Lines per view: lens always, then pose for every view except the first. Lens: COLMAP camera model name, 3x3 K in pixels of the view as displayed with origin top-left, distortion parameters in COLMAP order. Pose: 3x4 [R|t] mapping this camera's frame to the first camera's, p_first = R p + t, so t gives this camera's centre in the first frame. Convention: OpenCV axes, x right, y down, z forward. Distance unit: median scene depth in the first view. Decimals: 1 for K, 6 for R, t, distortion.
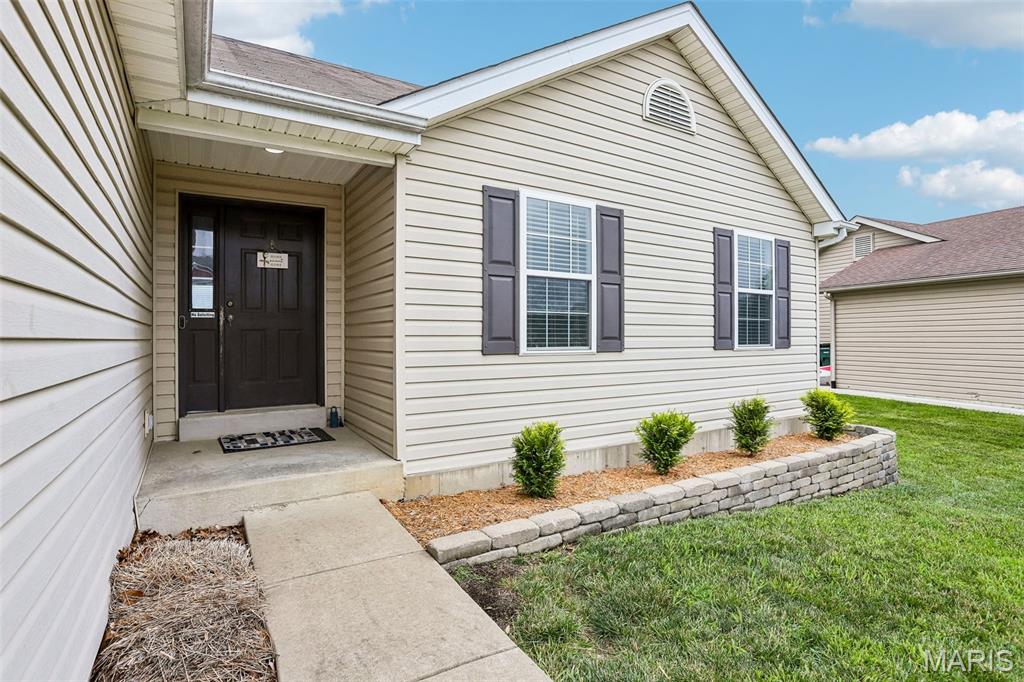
lens RADIAL K [[516.5, 0, 504.1], [0, 516.5, 339.6], [0, 0, 1]] dist [-0.071283, 0.033503]
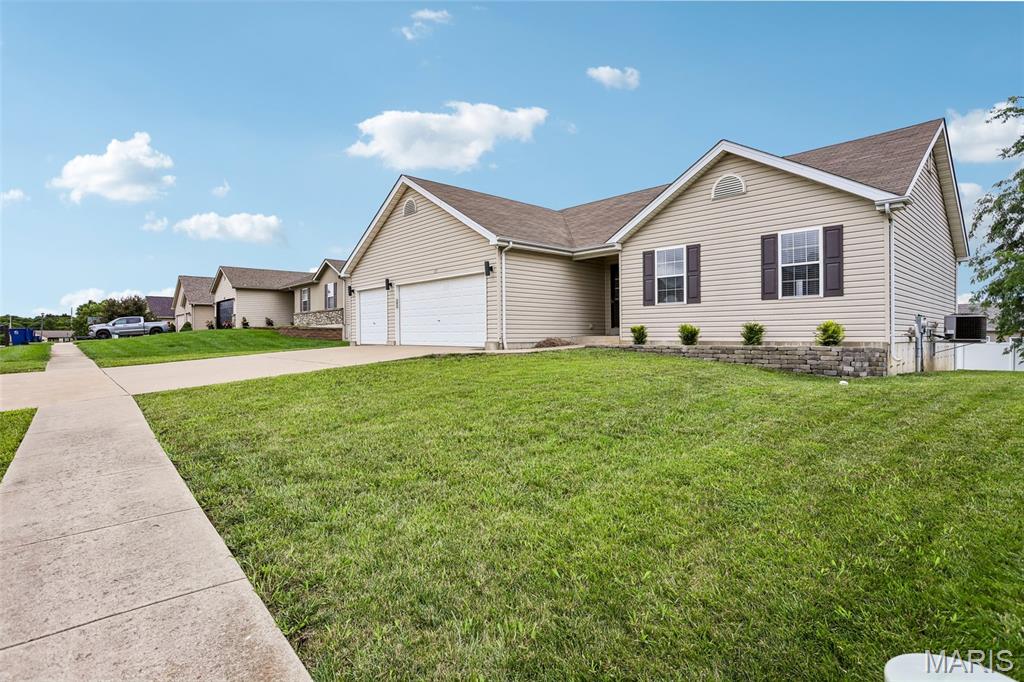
lens RADIAL K [[516.5, 0, 504.1], [0, 516.5, 339.6], [0, 0, 1]] dist [-0.071283, 0.033503]
pose [[0.176190, 0.004717, -0.984345, 2.168192], [-0.005420, 0.999978, 0.003822, 0.170227], [0.984341, 0.004662, 0.176212, -0.283973]]
